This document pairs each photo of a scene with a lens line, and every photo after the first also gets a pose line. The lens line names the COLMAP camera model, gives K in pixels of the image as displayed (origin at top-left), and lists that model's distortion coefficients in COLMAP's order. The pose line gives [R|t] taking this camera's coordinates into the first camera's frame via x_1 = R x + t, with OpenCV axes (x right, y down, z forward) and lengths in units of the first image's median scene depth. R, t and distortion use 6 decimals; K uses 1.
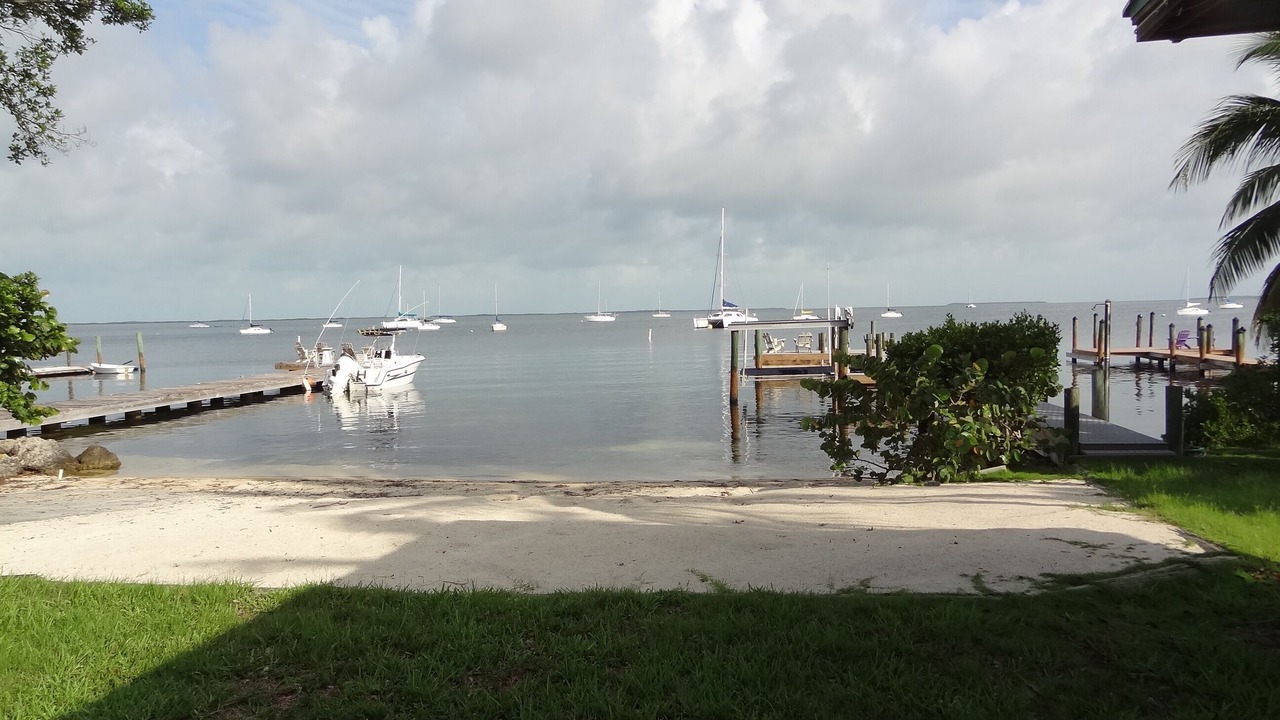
lens RADIAL K [[818.1, 0, 640.0], [0, 818.1, 360.0], [0, 0, 1]] dist [0.023660, 0.001971]
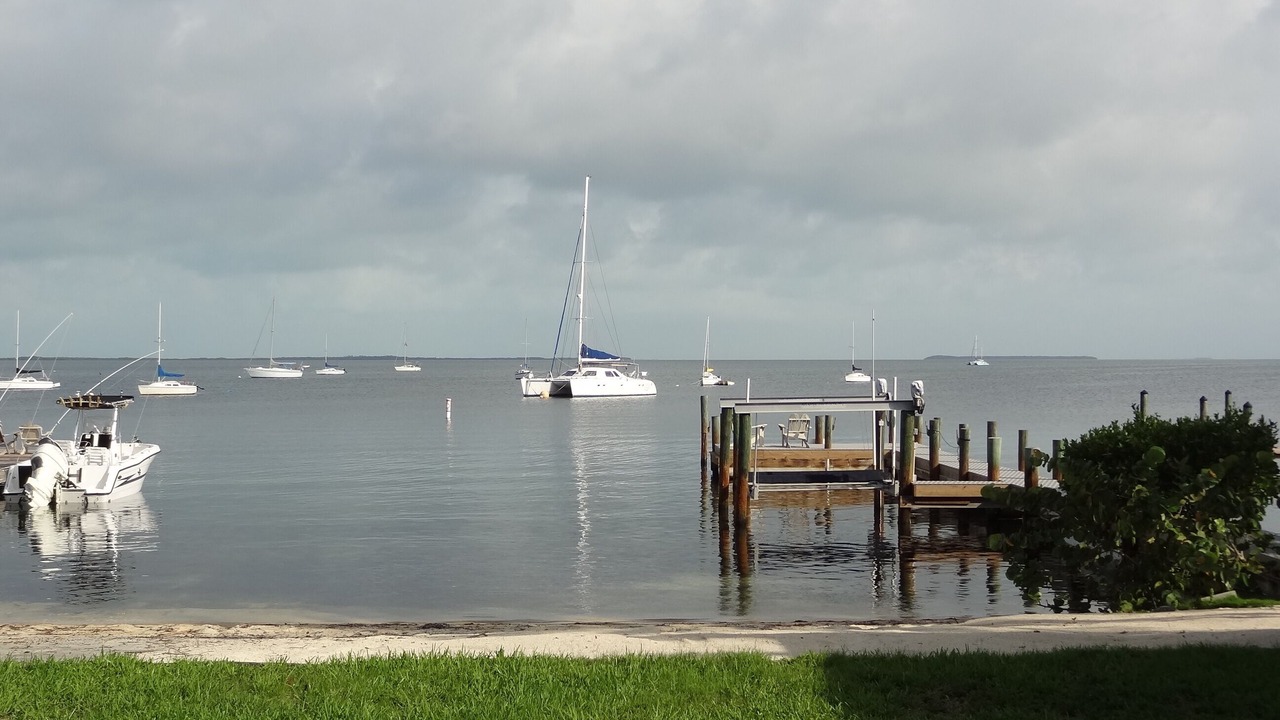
lens RADIAL K [[1535.4, 0, 640.0], [0, 1535.4, 360.0], [0, 0, 1]] dist [-0.024599, 0.097425]
pose [[0.986748, 0.021691, 0.160804, -0.145690], [-0.011770, 0.997982, -0.062396, -0.000982], [-0.161833, 0.059677, 0.985012, -0.163328]]
